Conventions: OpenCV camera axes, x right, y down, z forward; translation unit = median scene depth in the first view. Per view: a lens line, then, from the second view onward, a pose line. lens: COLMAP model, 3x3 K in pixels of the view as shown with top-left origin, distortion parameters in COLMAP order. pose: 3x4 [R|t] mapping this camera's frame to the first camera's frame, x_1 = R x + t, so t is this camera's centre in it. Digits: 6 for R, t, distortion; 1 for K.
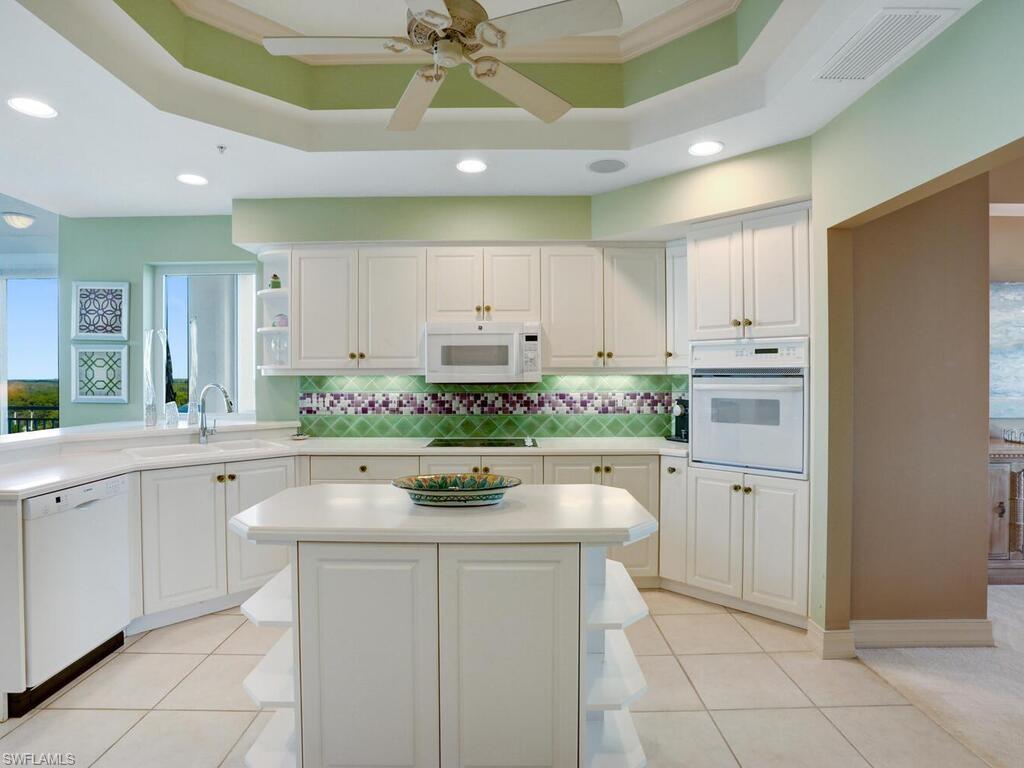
lens RADIAL K [[556.0, 0, 509.3], [0, 556.0, 384.3], [0, 0, 1]] dist [-0.080005, 0.032589]
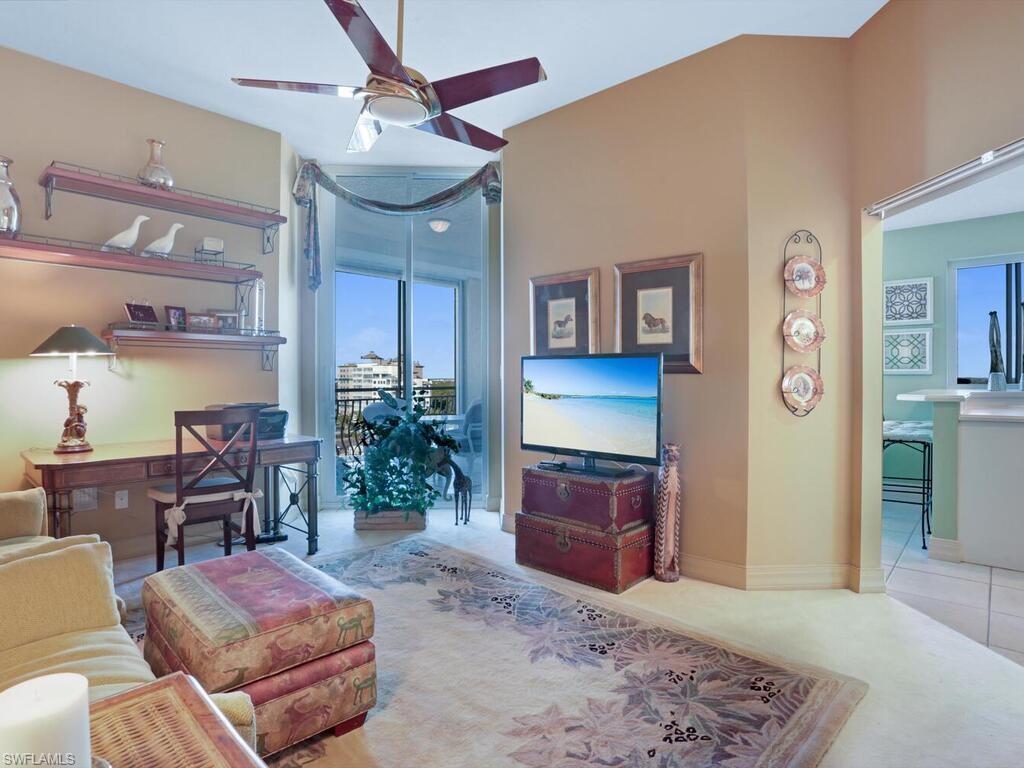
lens RADIAL K [[556.0, 0, 511.4], [0, 556.0, 391.0], [0, 0, 1]] dist [-0.080005, 0.032589]
pose [[0.731522, 0.007553, -0.681776, -0.623524], [0.000621, 0.999931, 0.011744, 0.062591], [0.681818, -0.009015, 0.731466, -0.615374]]
